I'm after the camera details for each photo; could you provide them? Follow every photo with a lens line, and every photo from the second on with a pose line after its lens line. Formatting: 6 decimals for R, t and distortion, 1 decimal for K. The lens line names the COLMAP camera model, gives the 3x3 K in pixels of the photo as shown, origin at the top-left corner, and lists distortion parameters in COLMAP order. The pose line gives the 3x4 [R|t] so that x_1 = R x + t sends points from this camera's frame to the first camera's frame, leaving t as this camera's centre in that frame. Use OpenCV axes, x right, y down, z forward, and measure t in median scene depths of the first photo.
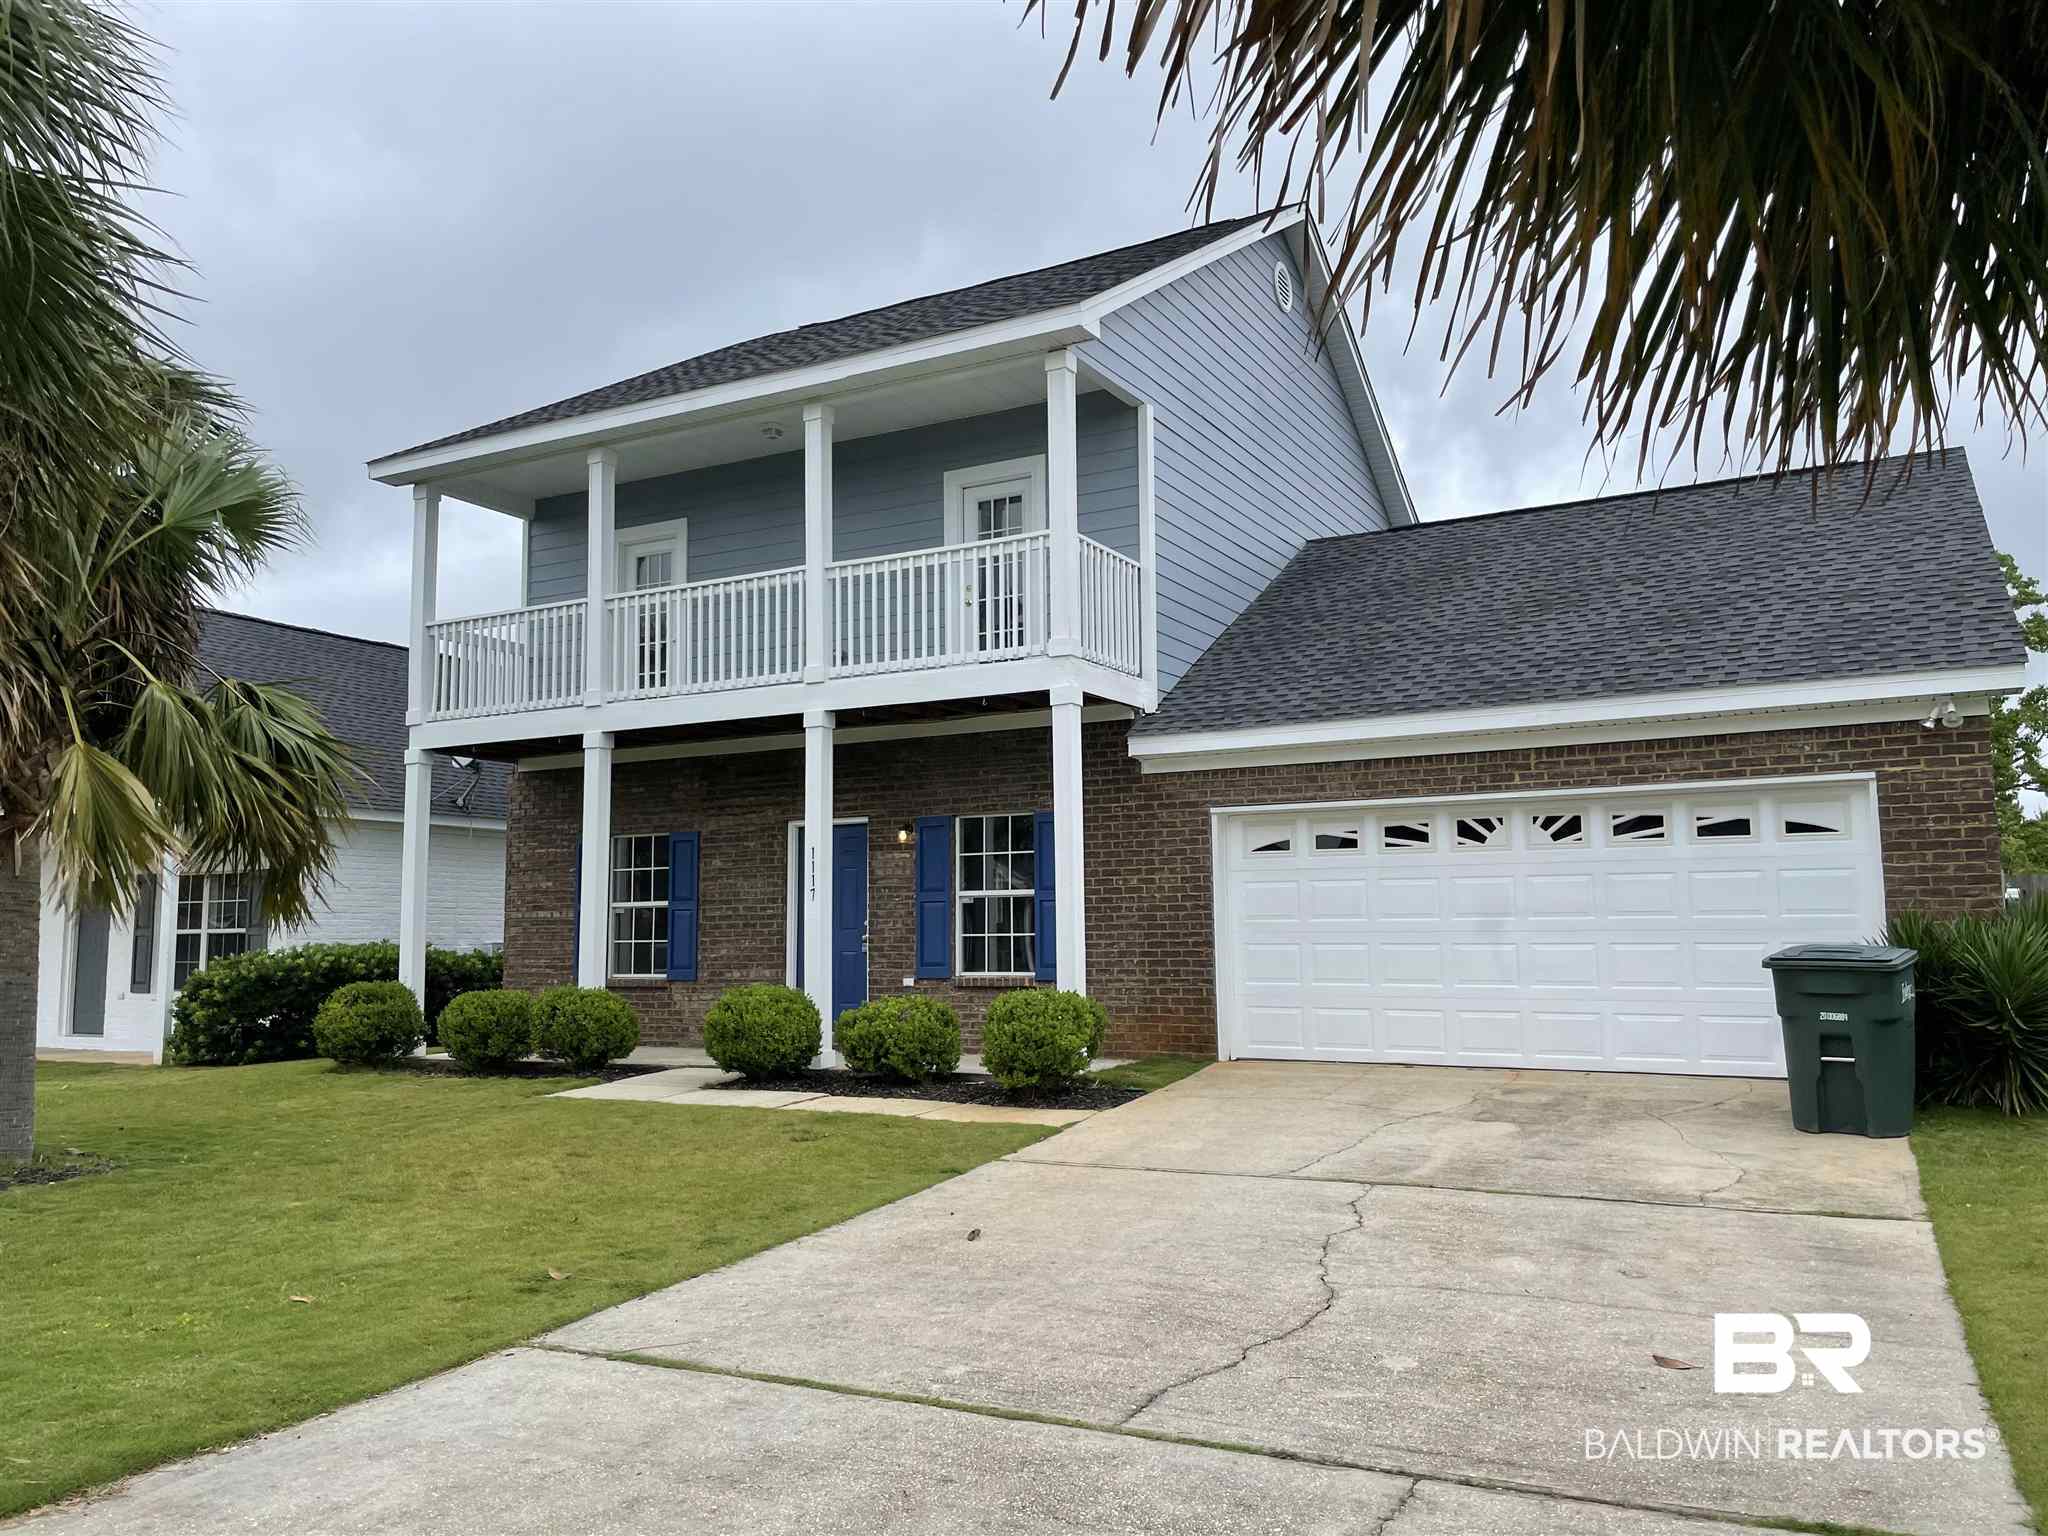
lens RADIAL K [[1536.0, 0, 1024.0], [0, 1536.0, 768.0], [0, 0, 1]] dist [0.113846, -0.168599]
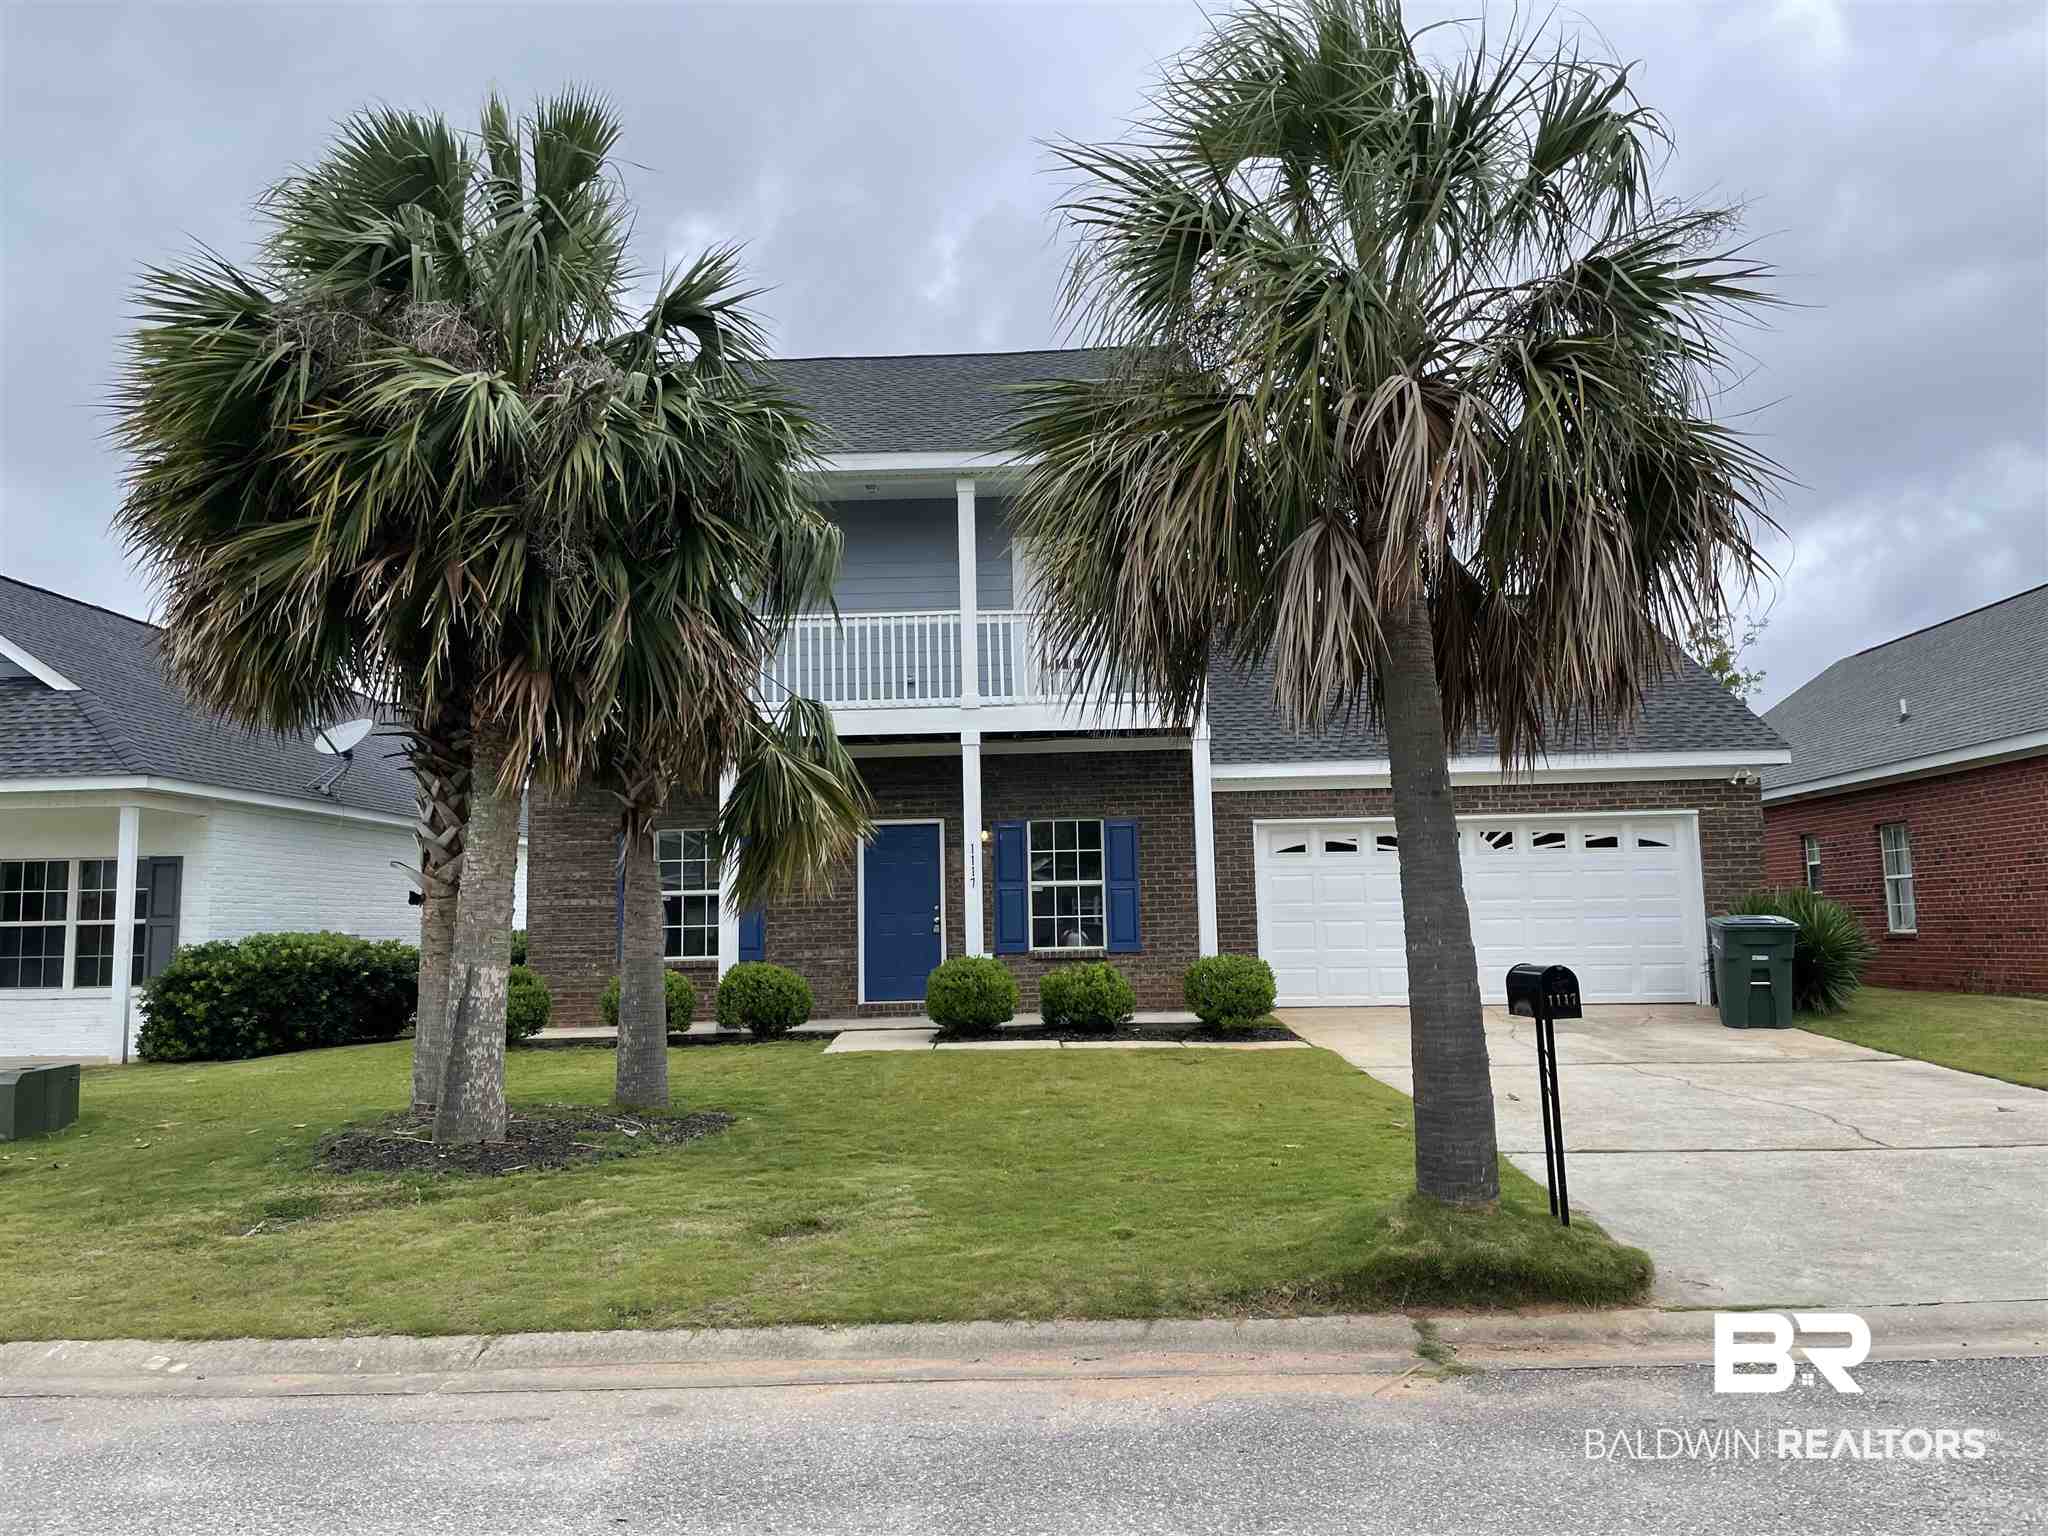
lens RADIAL K [[1536.0, 0, 1024.0], [0, 1536.0, 768.0], [0, 0, 1]] dist [0.113846, -0.168599]
pose [[0.891629, 0.039351, 0.451053, -0.666579], [-0.039202, 0.999184, -0.009677, 0.001955], [-0.451066, -0.009054, 0.892445, -0.098090]]
